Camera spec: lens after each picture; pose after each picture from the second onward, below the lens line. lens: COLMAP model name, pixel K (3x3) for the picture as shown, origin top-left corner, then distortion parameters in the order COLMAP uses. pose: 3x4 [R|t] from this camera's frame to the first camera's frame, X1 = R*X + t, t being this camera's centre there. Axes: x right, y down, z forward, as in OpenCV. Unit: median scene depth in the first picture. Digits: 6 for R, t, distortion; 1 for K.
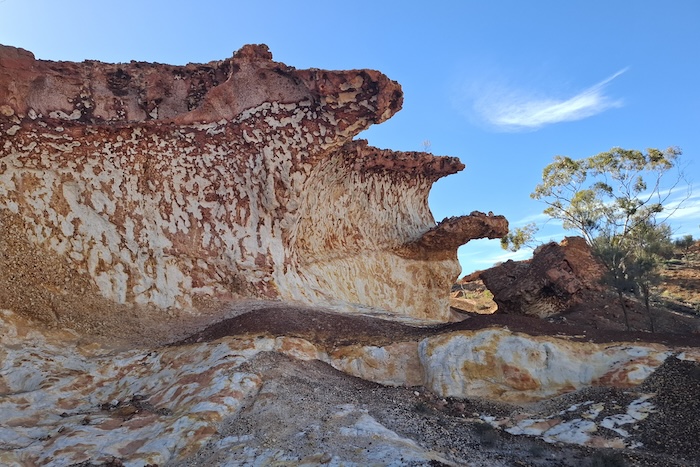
lens RADIAL K [[505.1, 0, 346.6], [0, 505.1, 265.4], [0, 0, 1]] dist [0.129366, -0.170971]
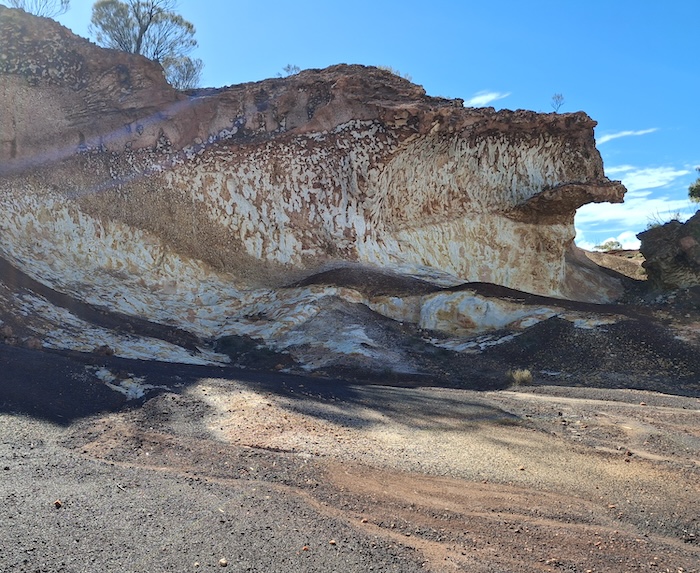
lens RADIAL K [[697.6, 0, 246.1], [0, 697.6, 350.4], [0, 0, 1]] dist [0.195876, -0.491212]
pose [[0.889959, 0.114039, -0.441552, 0.489157], [-0.009525, 0.972666, 0.232013, -0.144245], [0.455941, -0.202276, 0.866719, -0.899672]]
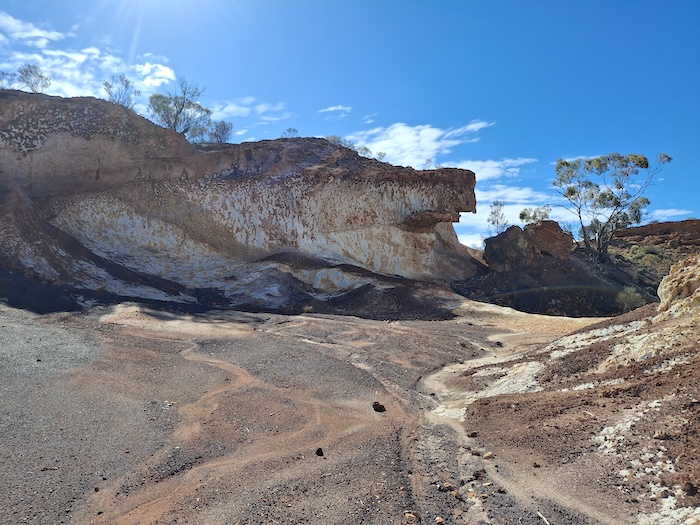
lens RADIAL K [[507.2, 0, 350.0], [0, 507.2, 262.5], [0, 0, 1]] dist [0.224648, -0.518103]
pose [[0.911408, 0.112968, -0.395695, 1.100182], [-0.059836, 0.987742, 0.144173, -0.242961], [0.407131, -0.107724, 0.906995, -1.166039]]
